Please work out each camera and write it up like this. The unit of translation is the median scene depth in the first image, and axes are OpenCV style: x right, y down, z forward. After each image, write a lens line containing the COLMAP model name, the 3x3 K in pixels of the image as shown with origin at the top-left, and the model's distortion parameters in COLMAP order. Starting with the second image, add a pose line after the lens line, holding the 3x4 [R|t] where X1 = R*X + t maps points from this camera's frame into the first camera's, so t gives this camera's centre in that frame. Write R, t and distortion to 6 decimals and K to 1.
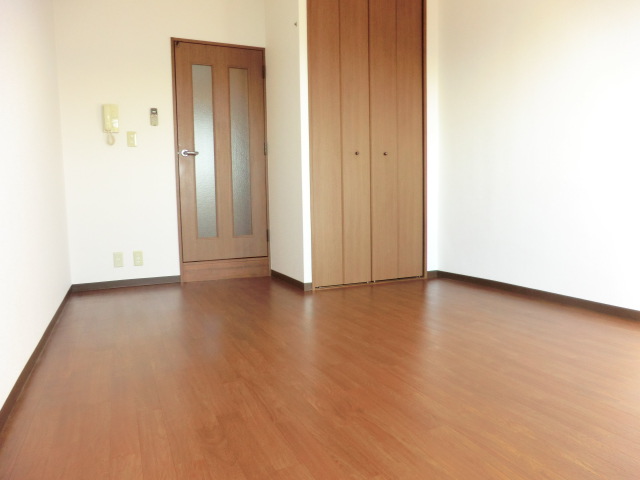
lens RADIAL K [[456.6, 0, 320.0], [0, 456.6, 240.0], [0, 0, 1]] dist [-0.022148, 0.000989]
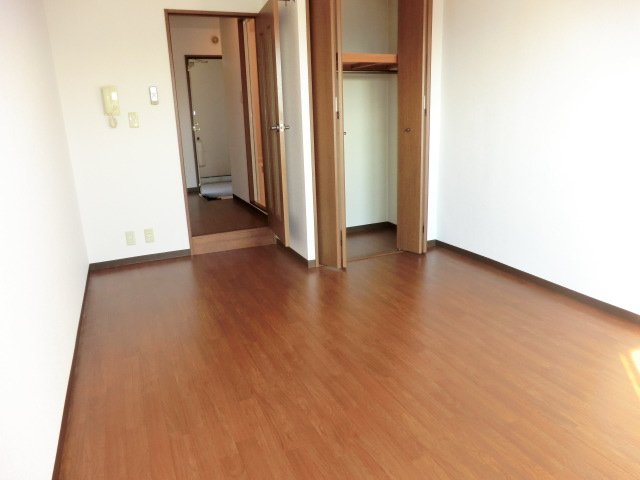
lens RADIAL K [[456.6, 0, 320.0], [0, 456.6, 240.0], [0, 0, 1]] dist [-0.022148, 0.000989]
pose [[0.999839, -0.013974, -0.011287, 0.010783], [0.015764, 0.983829, 0.178414, -0.271528], [0.008612, -0.178563, 0.983891, -0.061769]]
